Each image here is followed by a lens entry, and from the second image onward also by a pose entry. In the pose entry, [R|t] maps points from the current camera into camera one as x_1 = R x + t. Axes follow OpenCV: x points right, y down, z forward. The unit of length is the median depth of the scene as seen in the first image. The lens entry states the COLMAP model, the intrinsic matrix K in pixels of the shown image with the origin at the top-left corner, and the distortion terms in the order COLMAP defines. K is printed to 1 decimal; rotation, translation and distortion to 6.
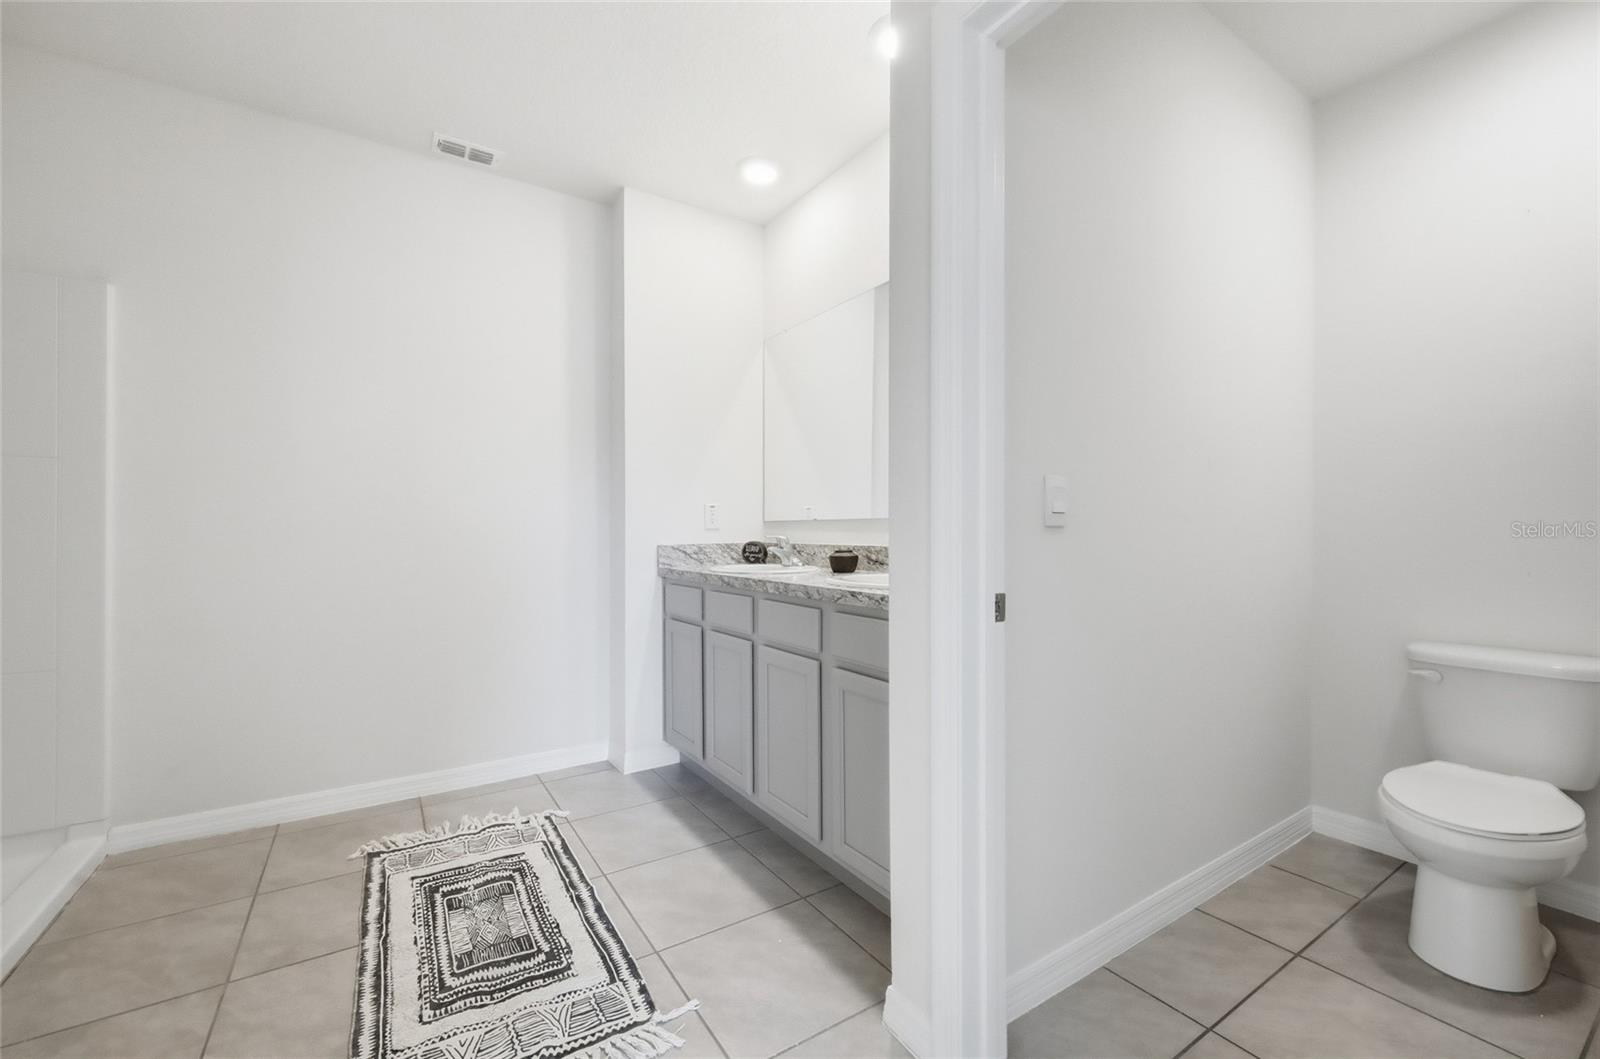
lens RADIAL K [[641.7, 0, 798.0], [0, 641.7, 535.9], [0, 0, 1]] dist [-0.000381, -0.000026]
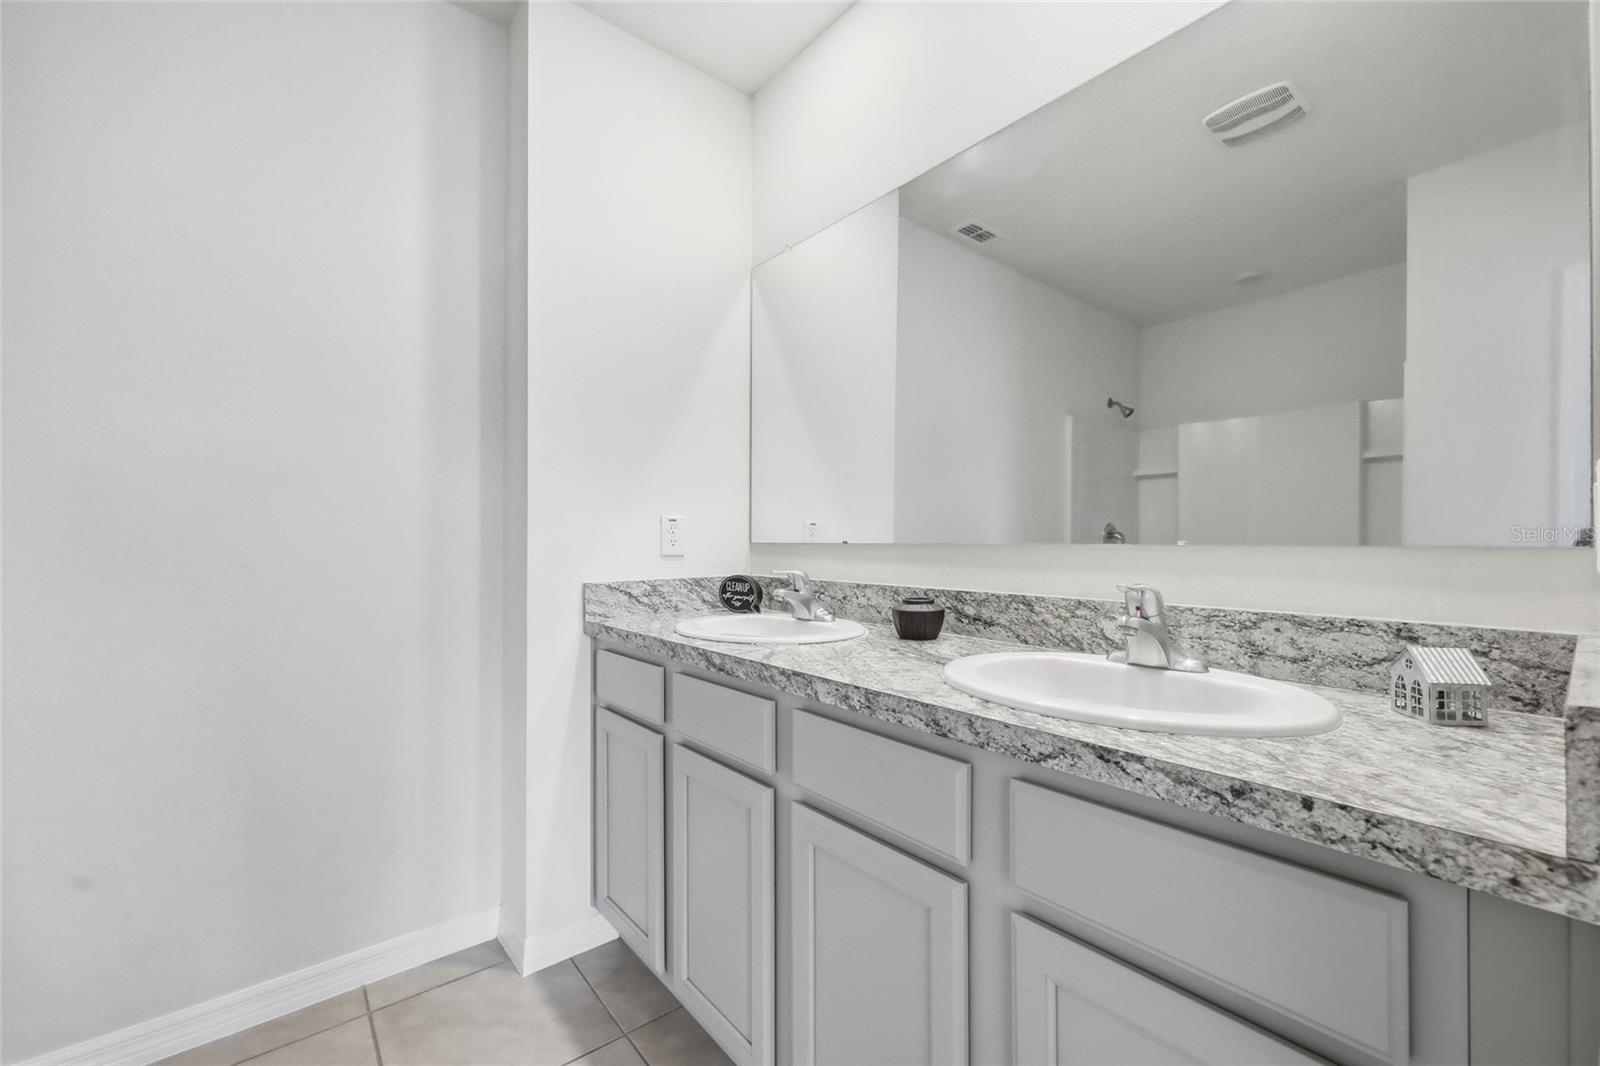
lens RADIAL K [[641.7, 0, 798.0], [0, 641.7, 539.4], [0, 0, 1]] dist [-0.000381, -0.000026]
pose [[0.994475, 0.004220, 0.104887, -0.085623], [-0.002754, 0.999896, -0.014122, -0.019991], [-0.104936, 0.013755, 0.994384, 0.396954]]
